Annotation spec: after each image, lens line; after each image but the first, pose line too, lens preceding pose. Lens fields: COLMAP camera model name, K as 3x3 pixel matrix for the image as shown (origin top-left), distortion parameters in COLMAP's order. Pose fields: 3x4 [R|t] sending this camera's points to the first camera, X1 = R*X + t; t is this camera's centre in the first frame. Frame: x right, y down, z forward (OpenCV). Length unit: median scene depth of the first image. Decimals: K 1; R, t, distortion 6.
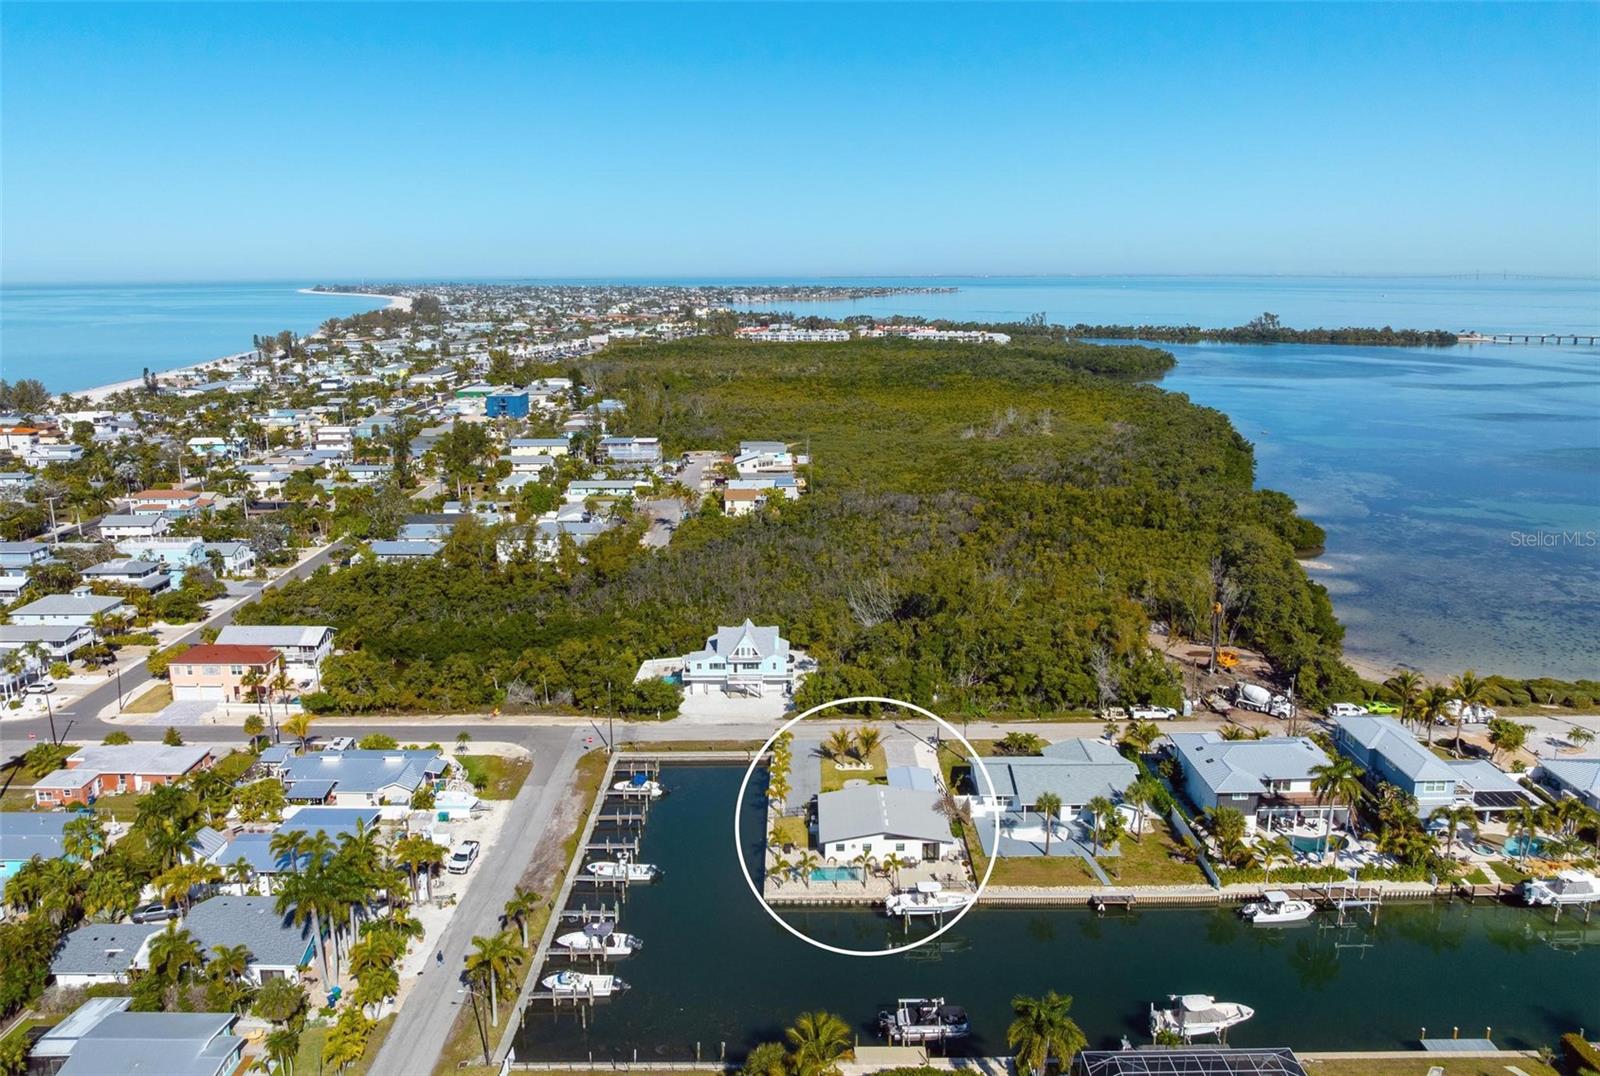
lens RADIAL K [[1130.9, 0, 799.1], [0, 1130.9, 510.6], [0, 0, 1]] dist [-0.034590, -0.006956]
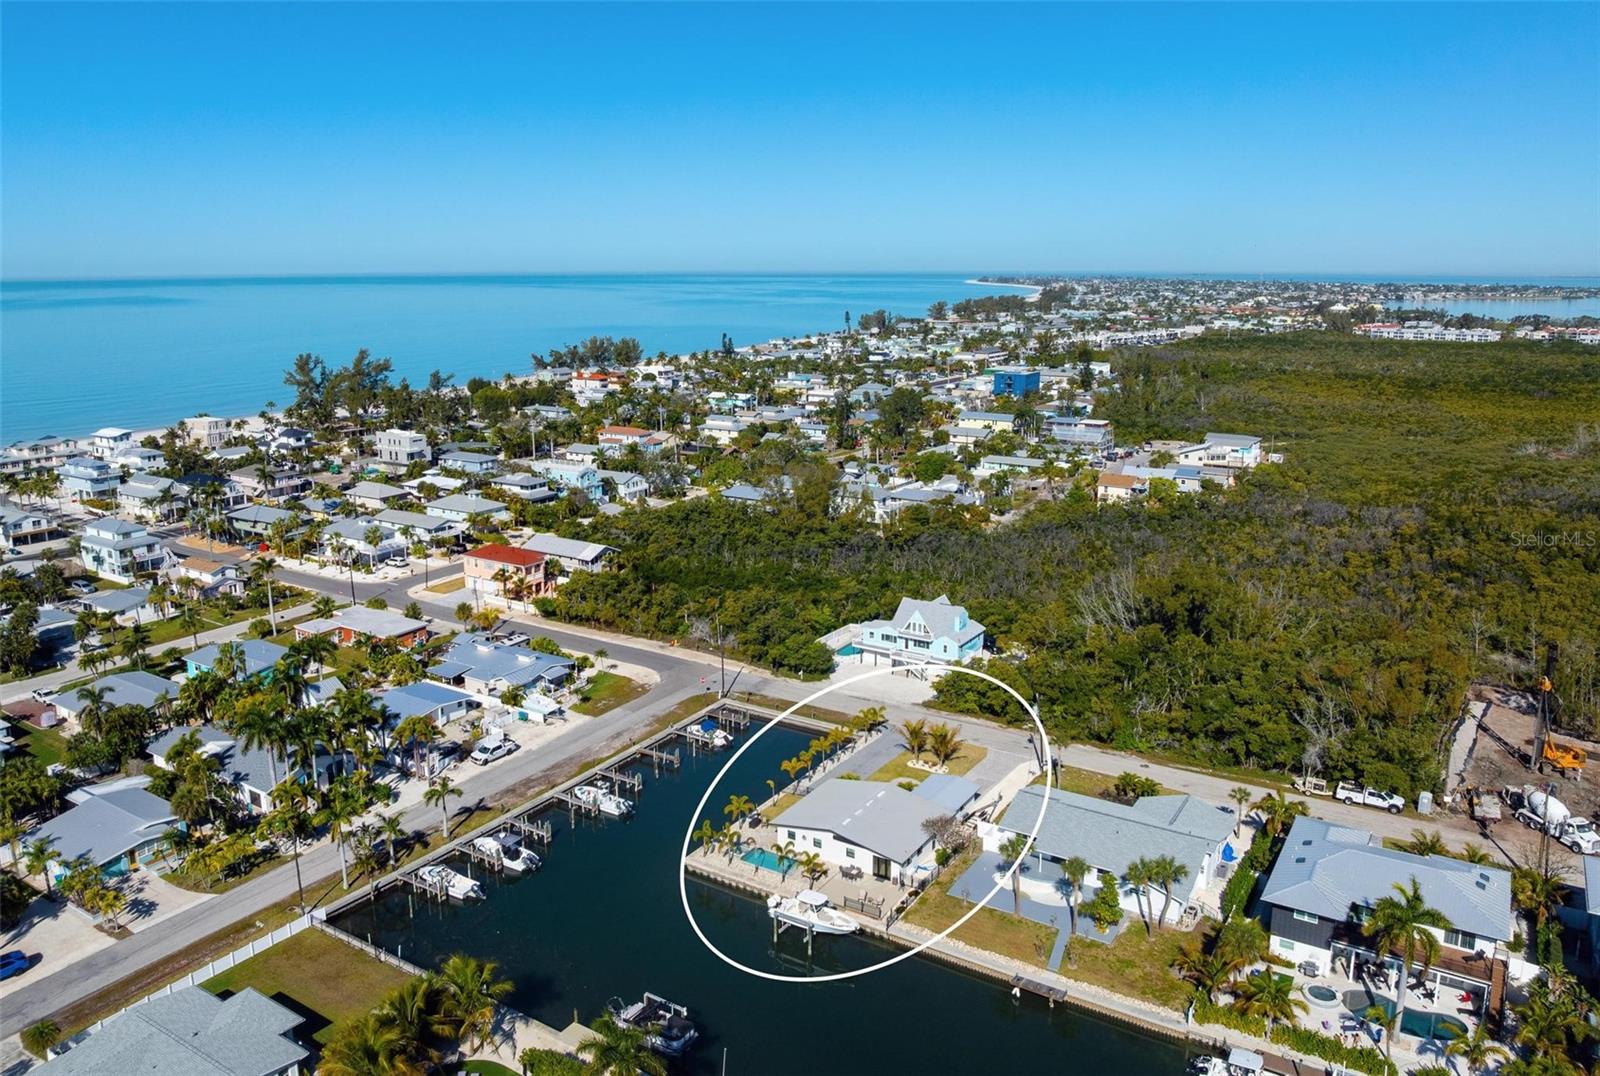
lens RADIAL K [[1136.3, 0, 799.2], [0, 1136.3, 503.9], [0, 0, 1]] dist [-0.032367, -0.006594]
pose [[0.845252, 0.110194, -0.522882, 0.418188], [-0.111079, 0.993365, 0.029783, 0.011108], [0.522695, 0.032907, 0.851884, 0.204659]]
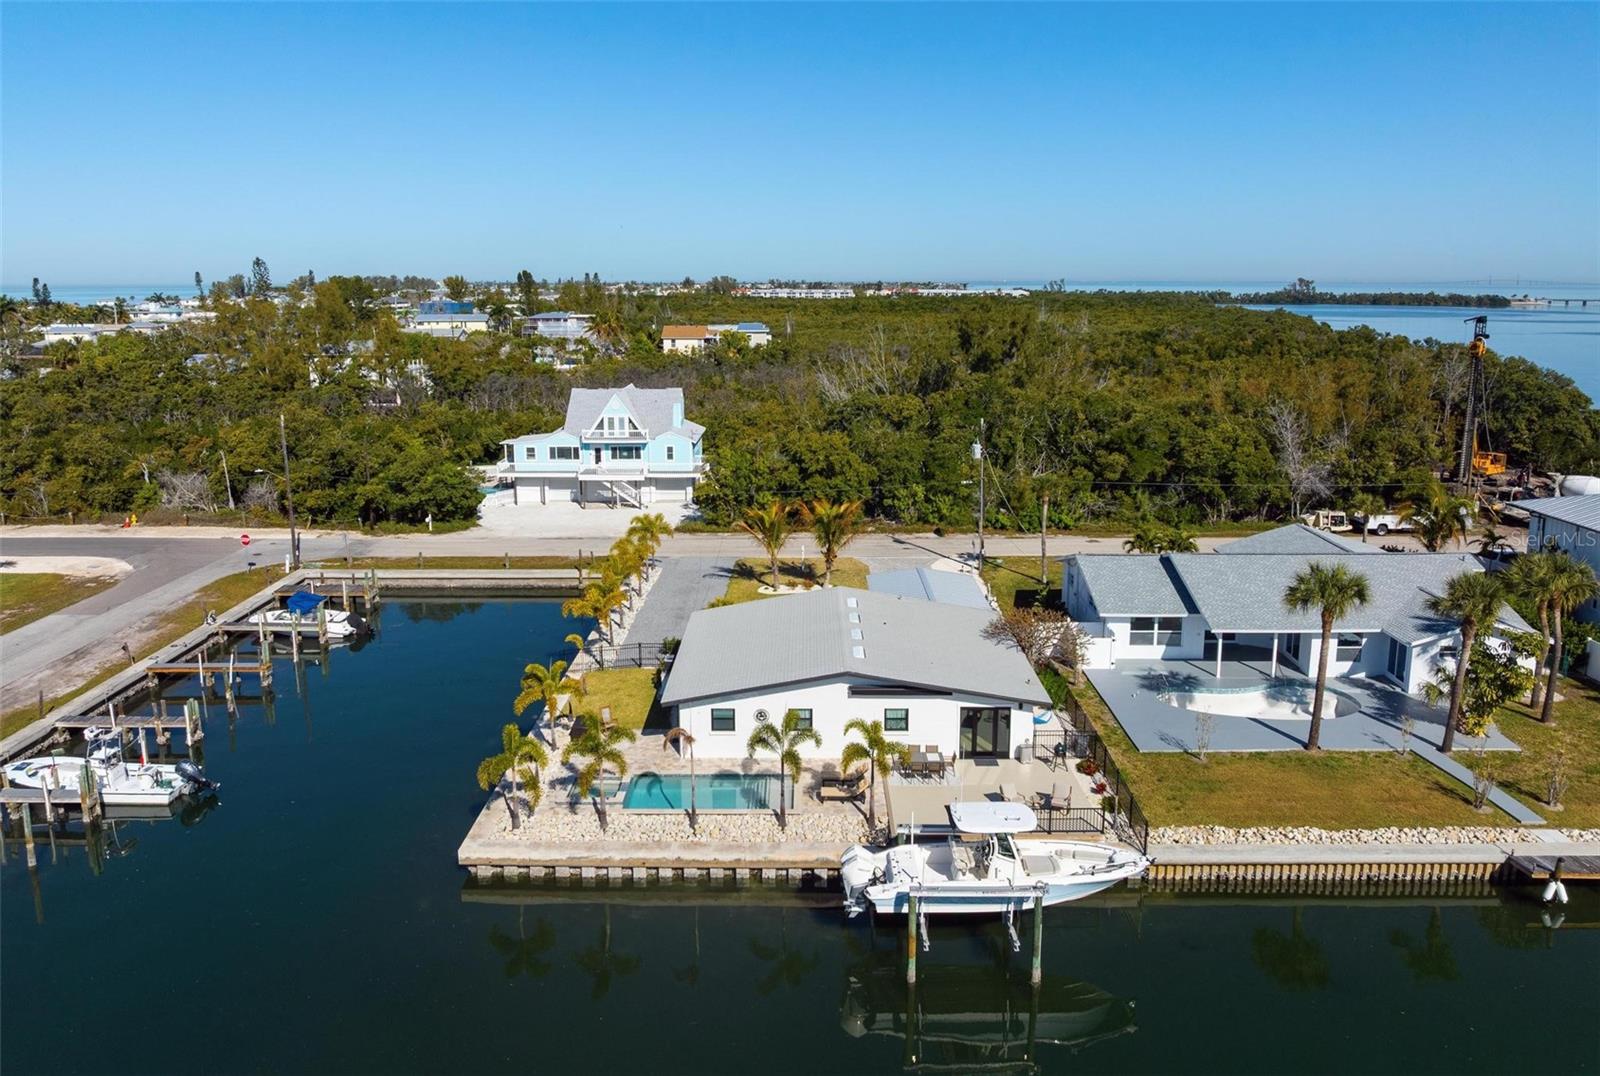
lens RADIAL K [[1130.9, 0, 799.1], [0, 1130.9, 510.6], [0, 0, 1]] dist [-0.034590, -0.006956]
pose [[0.999958, 0.003979, -0.008295, 0.054574], [-0.004013, 0.999984, -0.004045, 0.205941], [0.008279, 0.004079, 0.999957, 0.570249]]
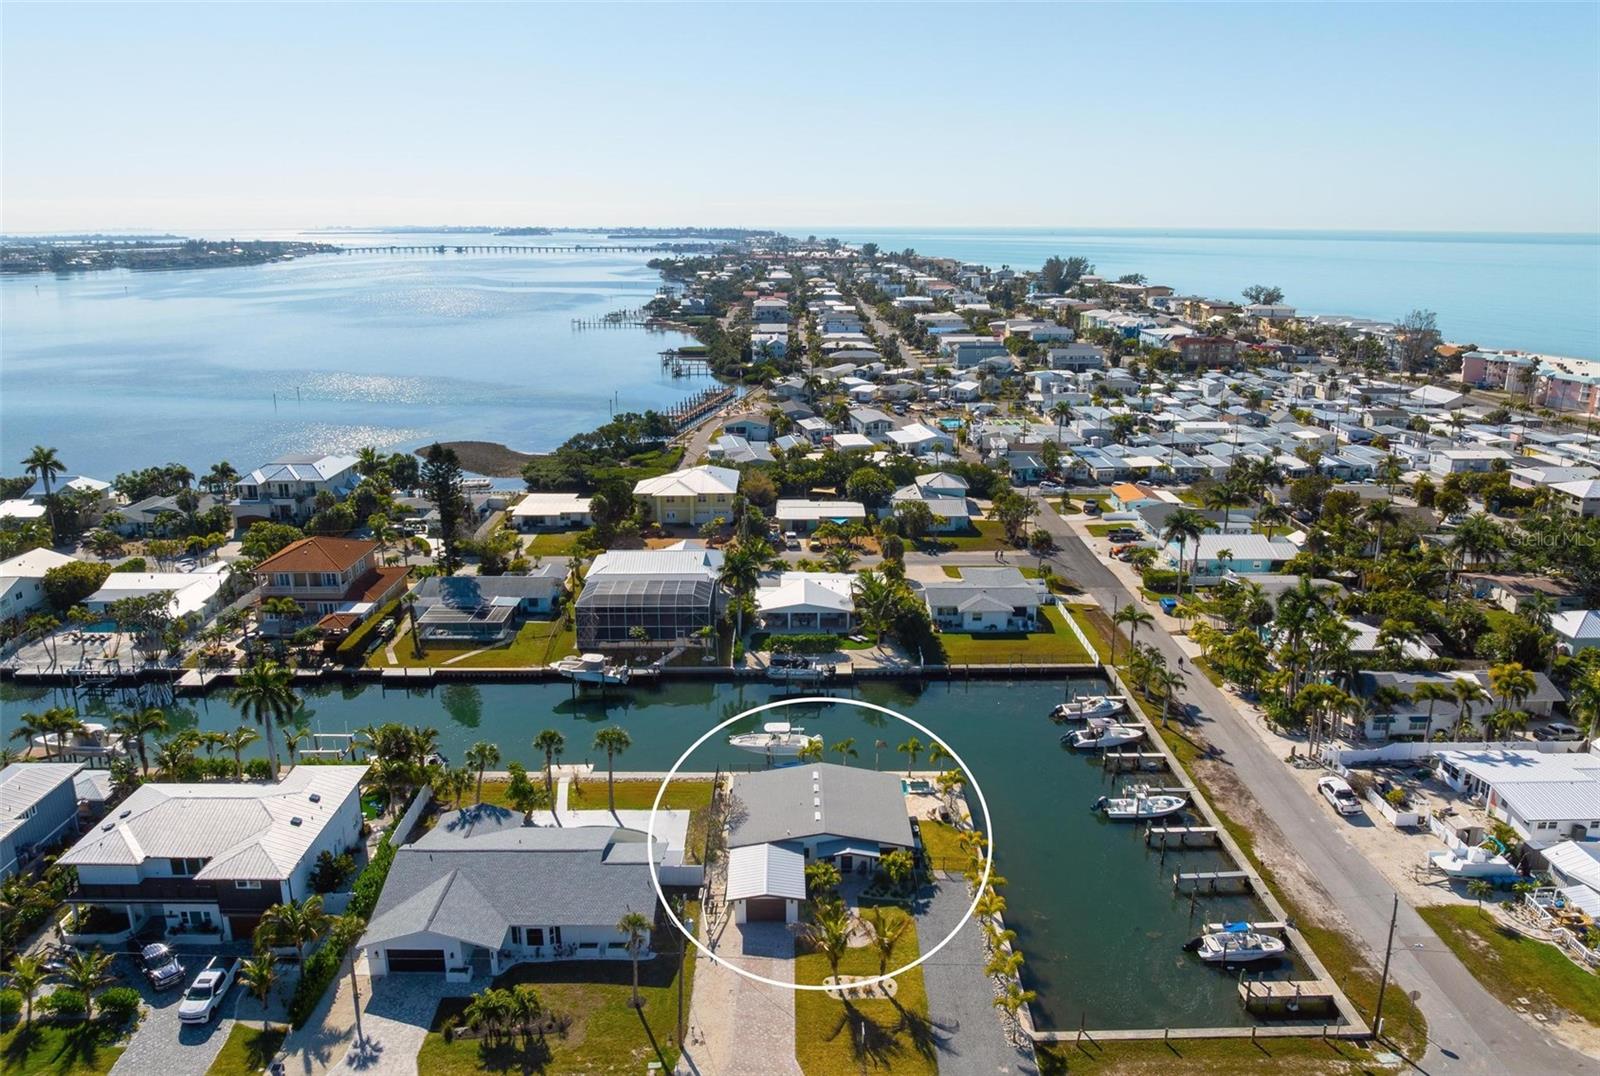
lens RADIAL K [[1130.9, 0, 799.1], [0, 1130.9, 510.6], [0, 0, 1]] dist [-0.034590, -0.006956]
pose [[-0.999950, 0.006928, -0.007181, 0.082087], [0.003074, 0.898537, 0.438887, -0.199405], [0.009493, 0.438843, -0.898514, 1.423336]]
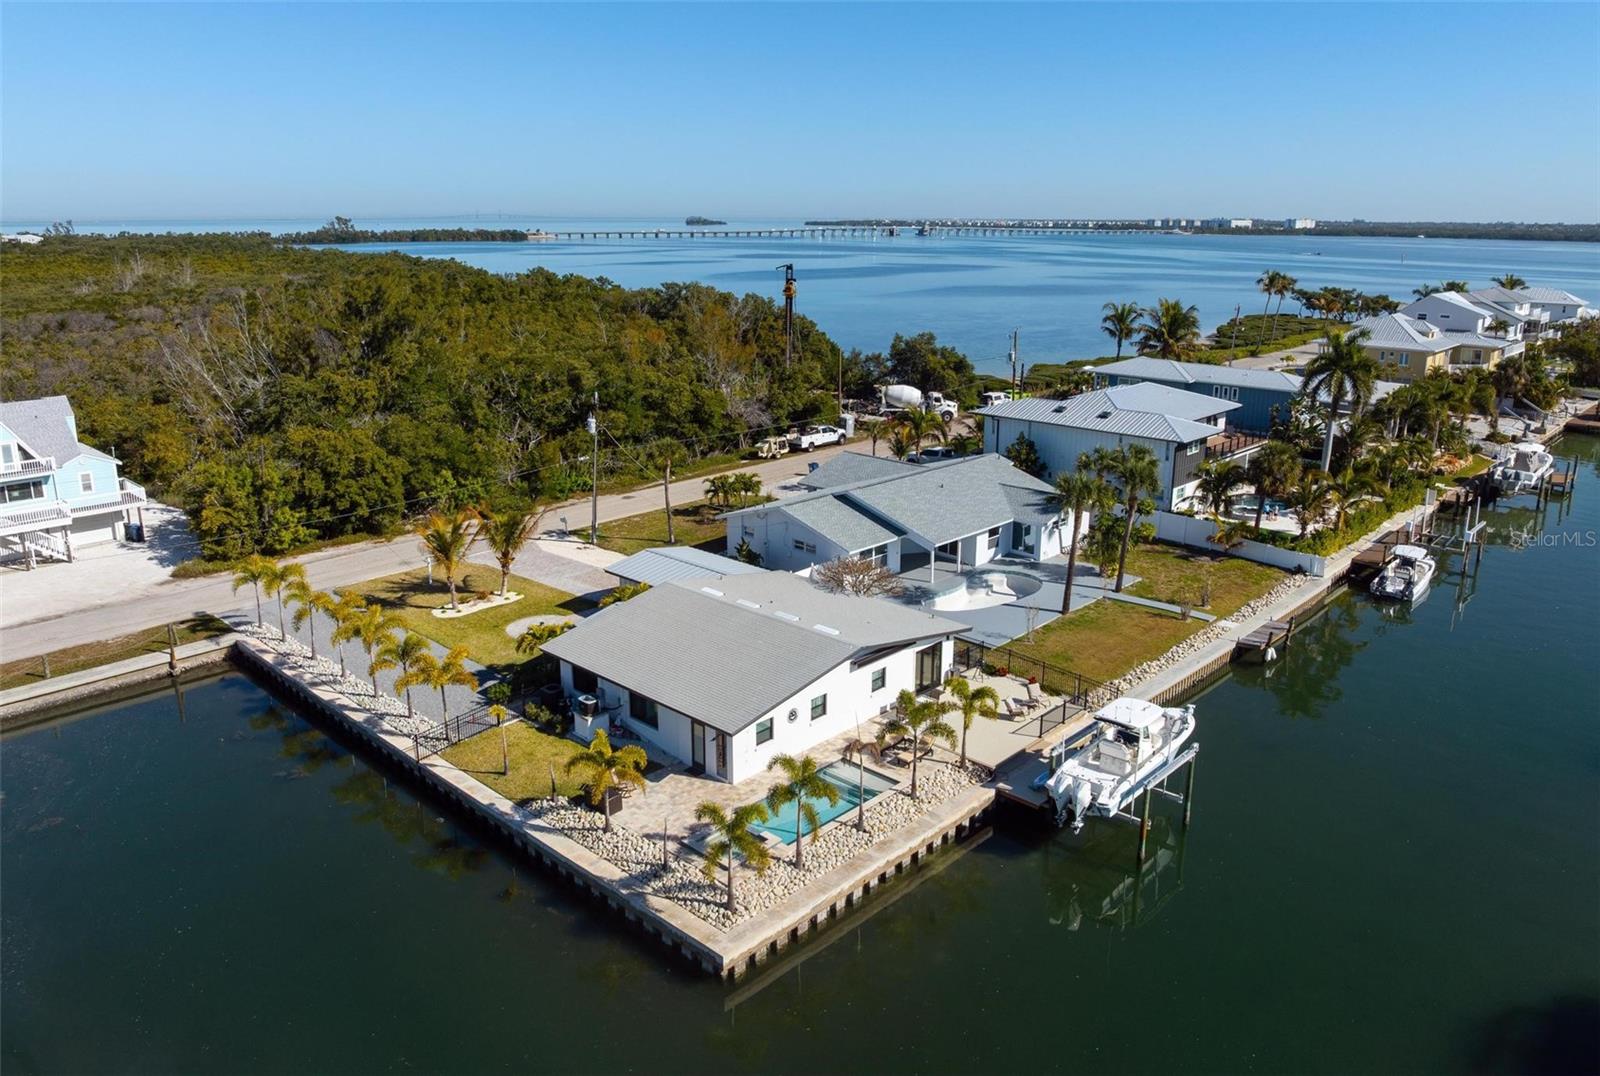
lens RADIAL K [[1130.9, 0, 799.1], [0, 1130.9, 510.6], [0, 0, 1]] dist [-0.034590, -0.006956]
pose [[0.688881, -0.178047, 0.702668, -0.158269], [0.143363, 0.983682, 0.108702, 0.173654], [-0.710556, 0.025854, 0.703166, 0.657814]]
